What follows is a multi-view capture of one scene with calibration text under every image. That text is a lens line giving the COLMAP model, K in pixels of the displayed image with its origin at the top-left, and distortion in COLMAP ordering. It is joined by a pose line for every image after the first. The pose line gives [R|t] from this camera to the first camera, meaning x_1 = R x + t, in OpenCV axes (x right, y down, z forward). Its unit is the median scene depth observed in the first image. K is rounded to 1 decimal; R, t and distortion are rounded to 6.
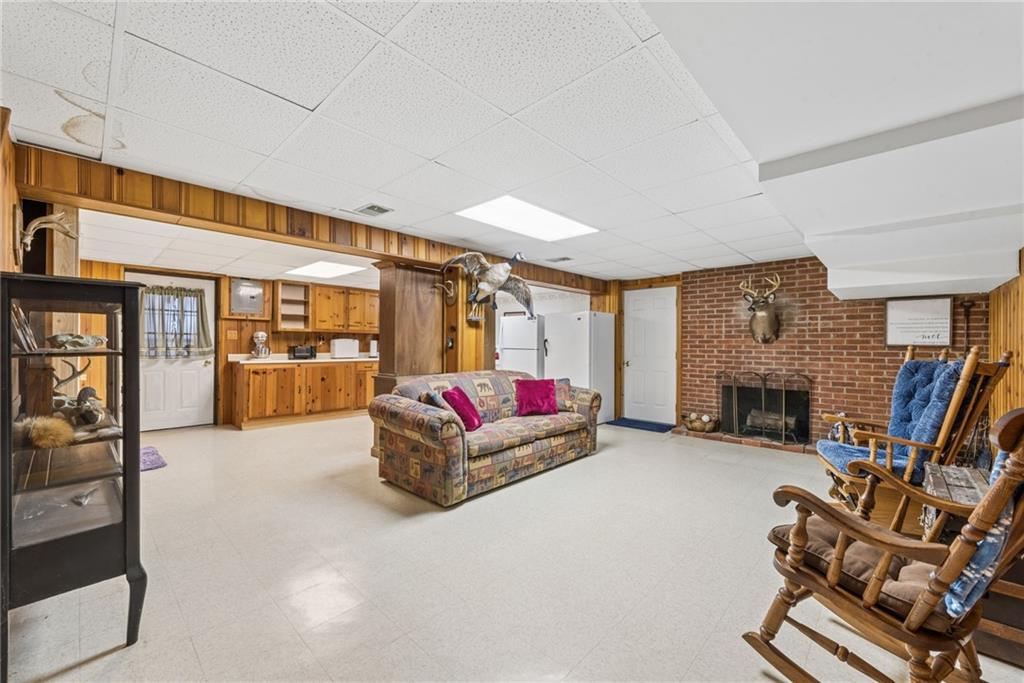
lens RADIAL K [[405.8, 0, 515.4], [0, 405.8, 340.3], [0, 0, 1]] dist [0.000222, -0.000054]
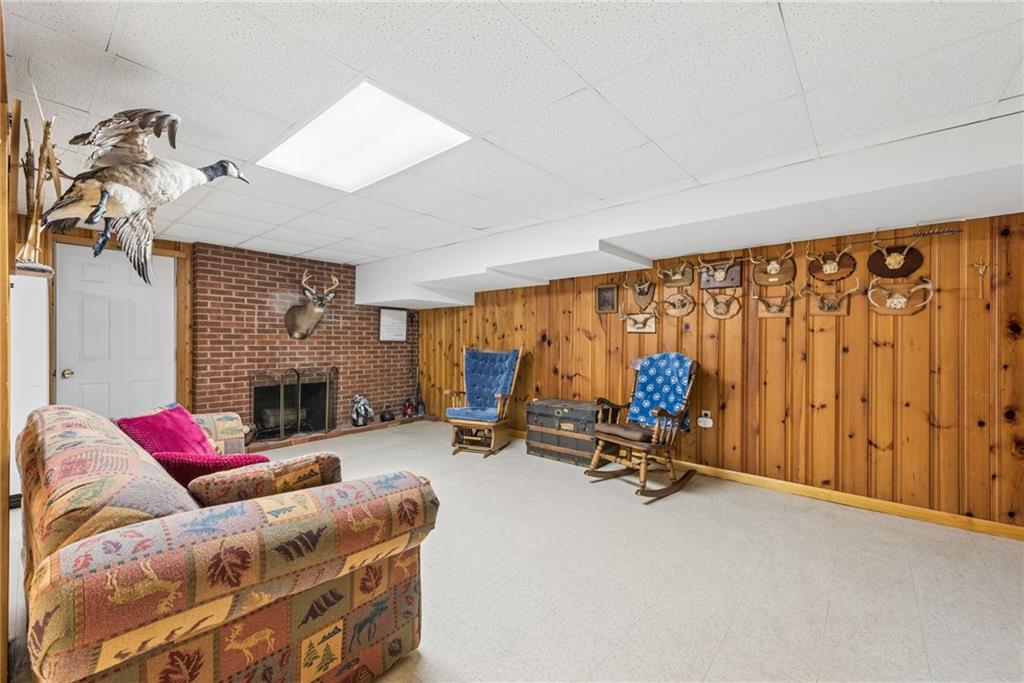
lens RADIAL K [[405.8, 0, 515.4], [0, 405.8, 340.3], [0, 0, 1]] dist [0.000222, -0.000054]
pose [[-0.053129, -0.001434, 0.998587, -0.397465], [-0.014688, 0.999892, 0.000654, 0.002164], [-0.998480, -0.014633, -0.053144, 0.505506]]
